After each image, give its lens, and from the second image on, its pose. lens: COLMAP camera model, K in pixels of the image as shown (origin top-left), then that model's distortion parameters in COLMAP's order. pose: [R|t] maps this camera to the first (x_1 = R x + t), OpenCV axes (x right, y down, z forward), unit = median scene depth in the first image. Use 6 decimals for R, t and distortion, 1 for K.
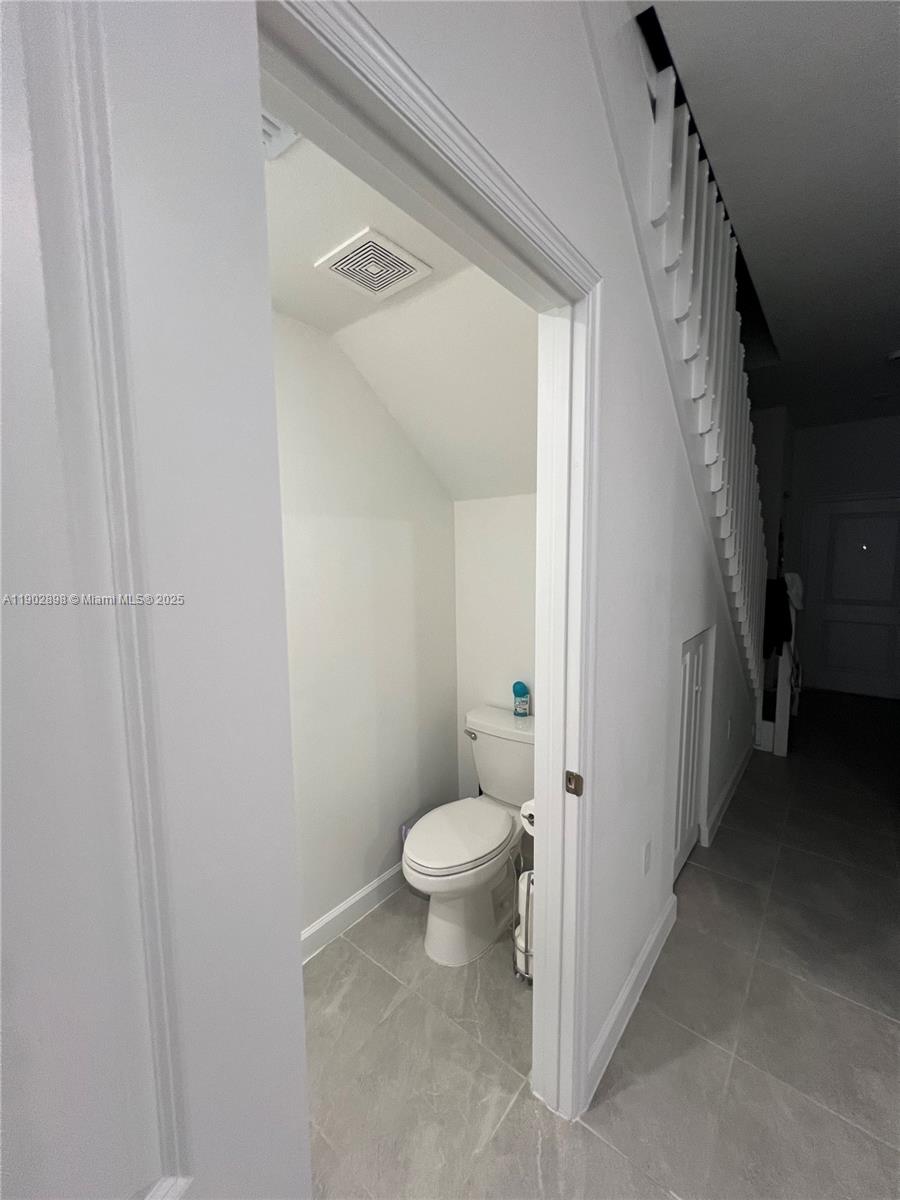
lens RADIAL K [[483.4, 0, 449.0], [0, 483.4, 600.3], [0, 0, 1]] dist [-0.003776, 0.001284]
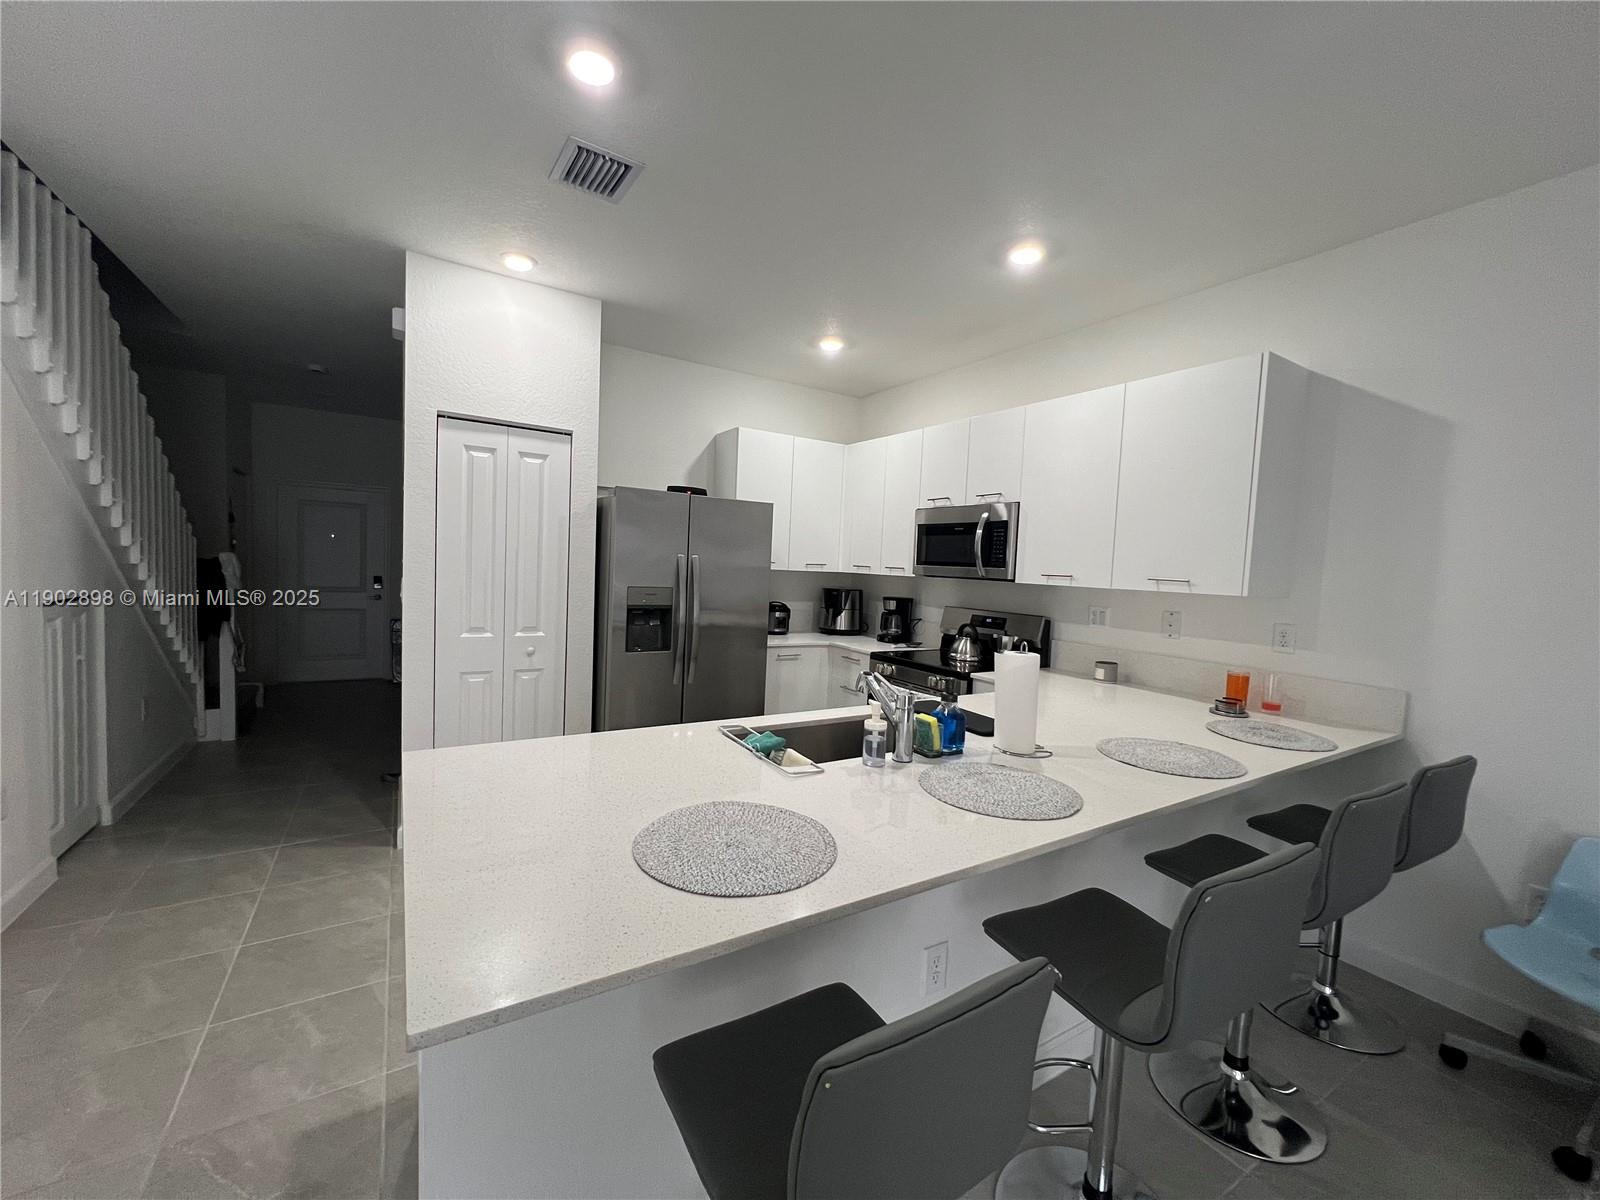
lens RADIAL K [[644.6, 0, 799.2], [0, 644.6, 600.1], [0, 0, 1]] dist [-0.003776, 0.001284]
pose [[0.325294, -0.034788, 0.944973, -0.179400], [0.053715, 0.998389, 0.018264, 0.091609], [-0.944086, 0.044818, 0.326639, -0.612252]]
